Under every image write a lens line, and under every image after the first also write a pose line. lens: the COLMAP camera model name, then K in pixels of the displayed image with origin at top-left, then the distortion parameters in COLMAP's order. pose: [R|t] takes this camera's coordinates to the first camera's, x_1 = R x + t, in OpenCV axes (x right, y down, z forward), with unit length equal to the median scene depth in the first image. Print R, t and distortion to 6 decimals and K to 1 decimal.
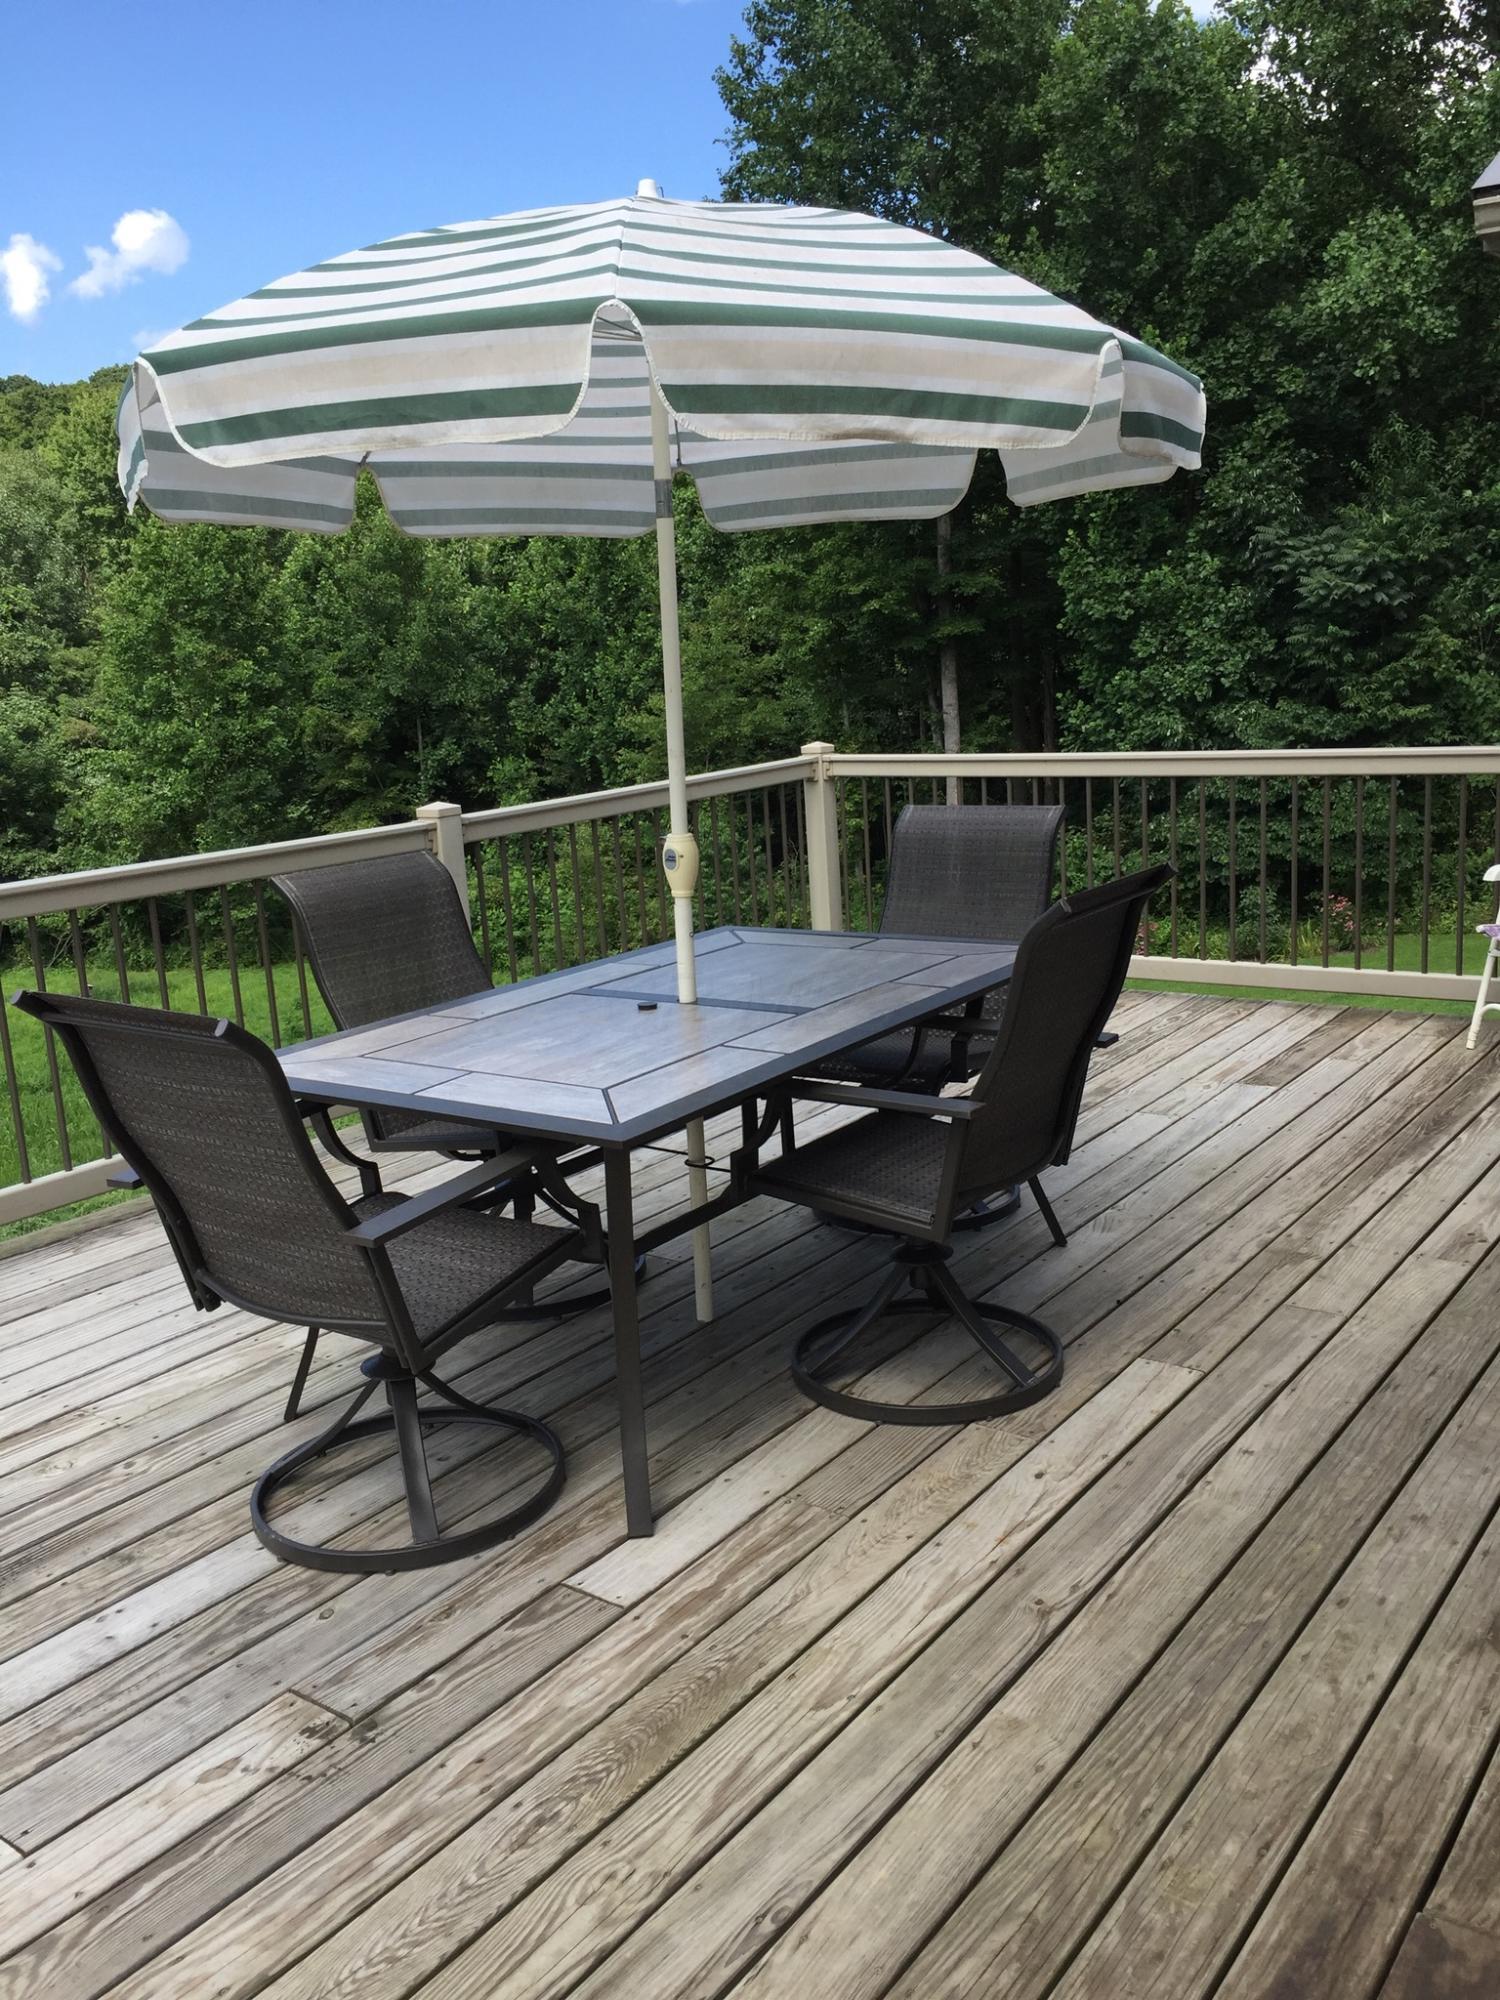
lens RADIAL K [[1720.3, 0, 748.7], [0, 1720.3, 996.3], [0, 0, 1]] dist [0.083234, -0.097253]
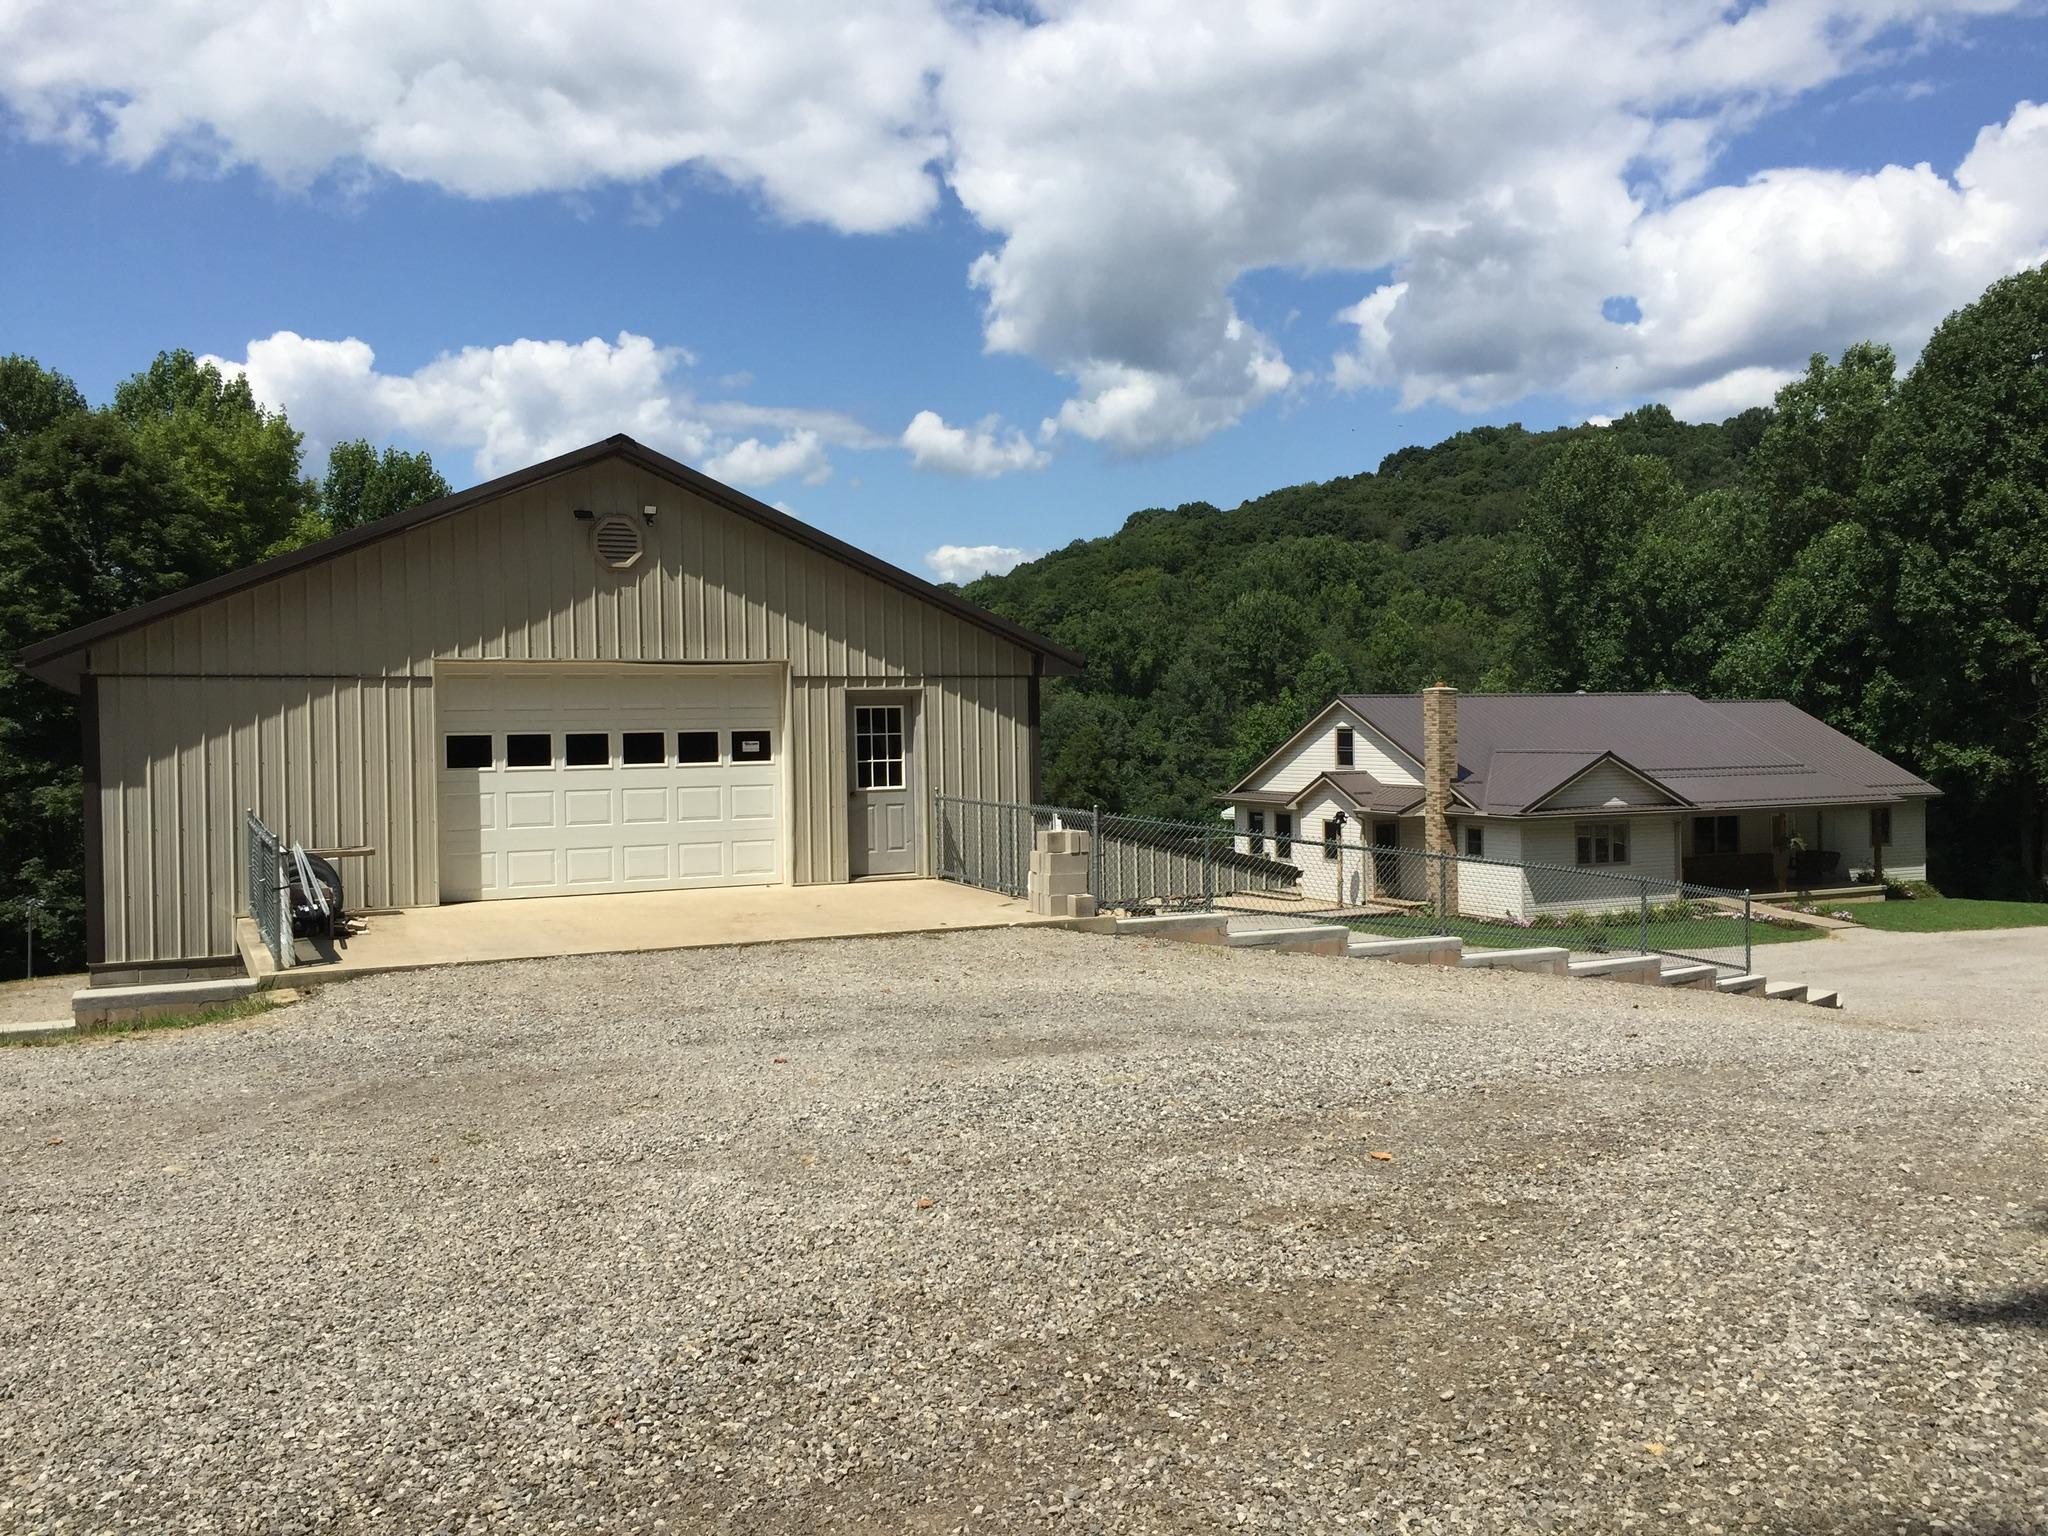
lens RADIAL K [[1761.6, 0, 1025.2], [0, 1761.6, 764.0], [0, 0, 1]] dist [0.083234, -0.097253]
pose [[0.891016, 0.060018, -0.449987, 0.252156], [-0.132982, 0.982248, -0.132306, 0.080866], [0.434058, 0.177727, 0.883180, -0.679764]]
